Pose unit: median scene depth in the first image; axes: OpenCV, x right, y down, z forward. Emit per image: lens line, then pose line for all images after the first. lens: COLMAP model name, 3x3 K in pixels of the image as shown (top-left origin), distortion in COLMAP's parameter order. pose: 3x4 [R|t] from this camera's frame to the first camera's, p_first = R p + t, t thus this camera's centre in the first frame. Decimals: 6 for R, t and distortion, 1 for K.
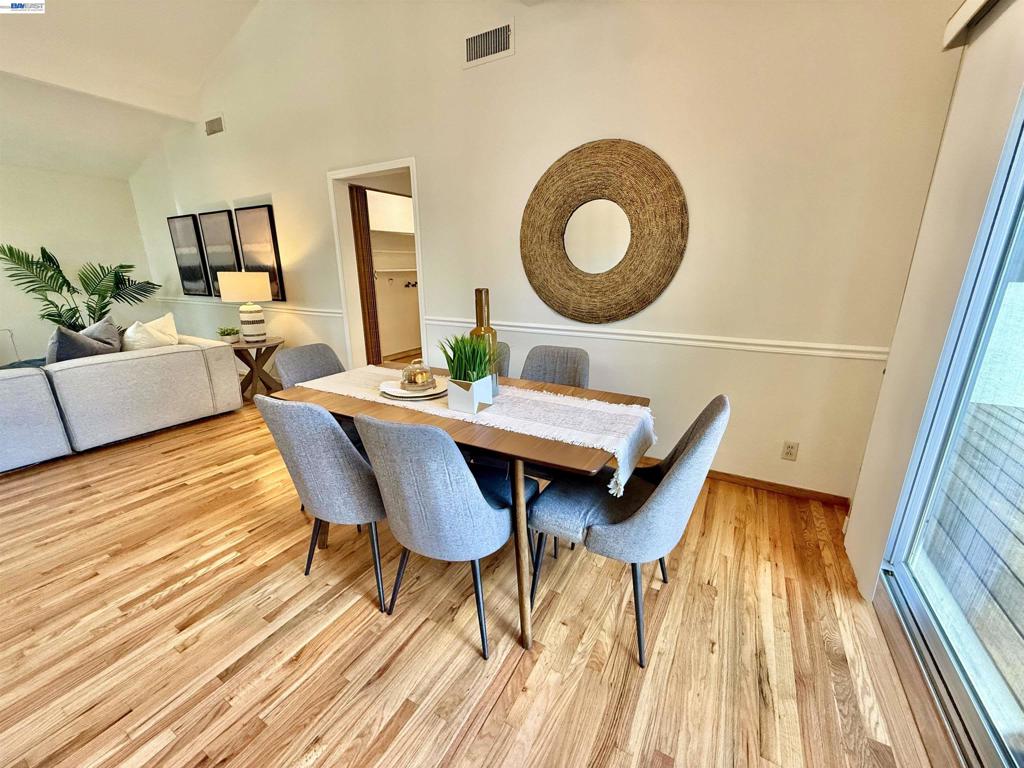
lens RADIAL K [[409.4, 0, 508.9], [0, 409.4, 385.9], [0, 0, 1]] dist [0.000846, 0.000292]
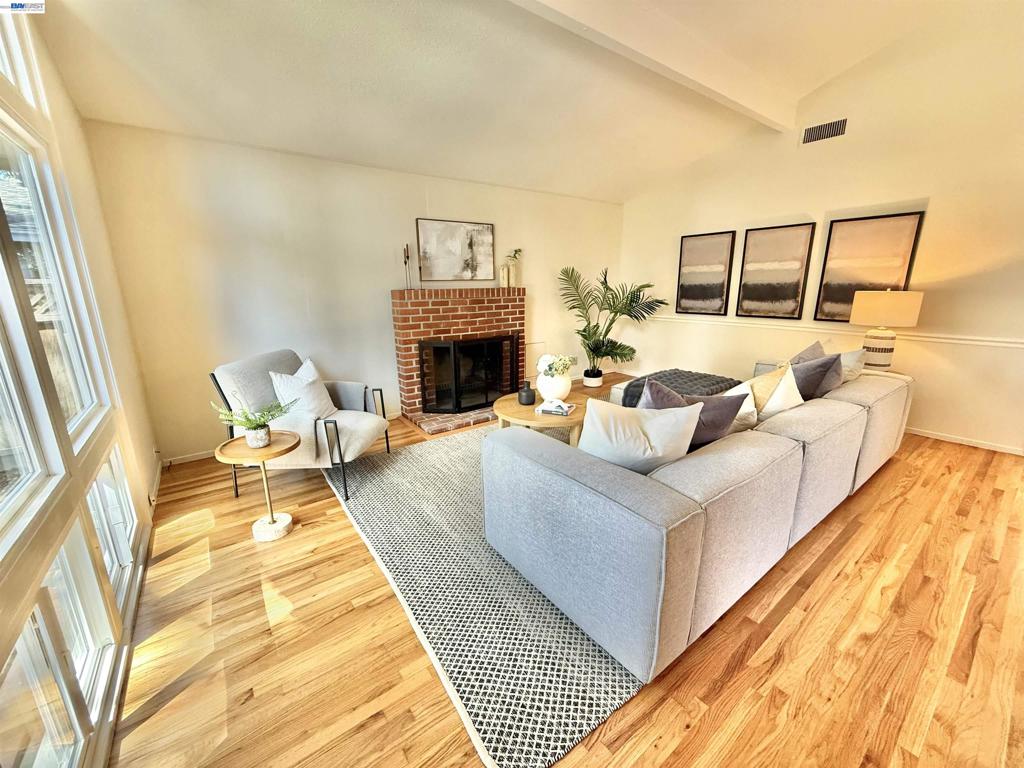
lens RADIAL K [[409.4, 0, 509.3], [0, 409.4, 381.0], [0, 0, 1]] dist [0.000846, 0.000292]
pose [[0.913836, 0.087896, -0.396456, -2.126468], [-0.108225, 0.993699, -0.029154, 0.035198], [0.391396, 0.069548, 0.917590, -0.161778]]
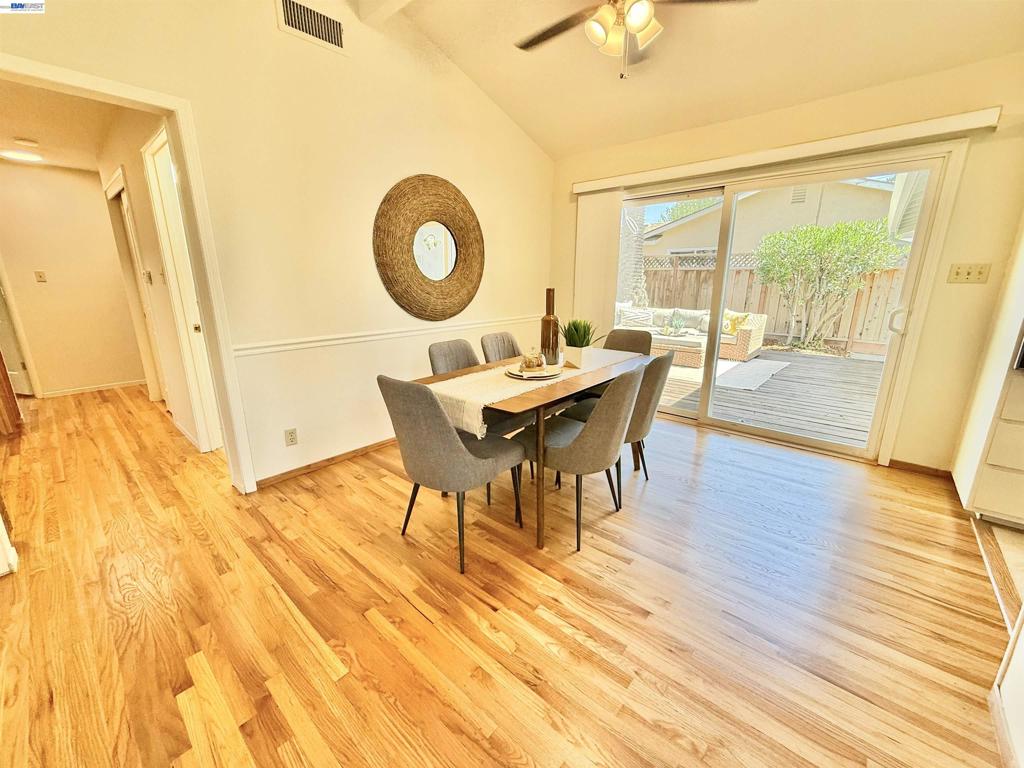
lens RADIAL K [[409.4, 0, 512.1], [0, 409.4, 385.3], [0, 0, 1]] dist [0.000846, 0.000292]
pose [[0.194320, -0.242949, 0.950377, -1.393288], [0.273443, 0.943857, 0.185372, -0.196501], [-0.942056, 0.223852, 0.249843, 0.759289]]
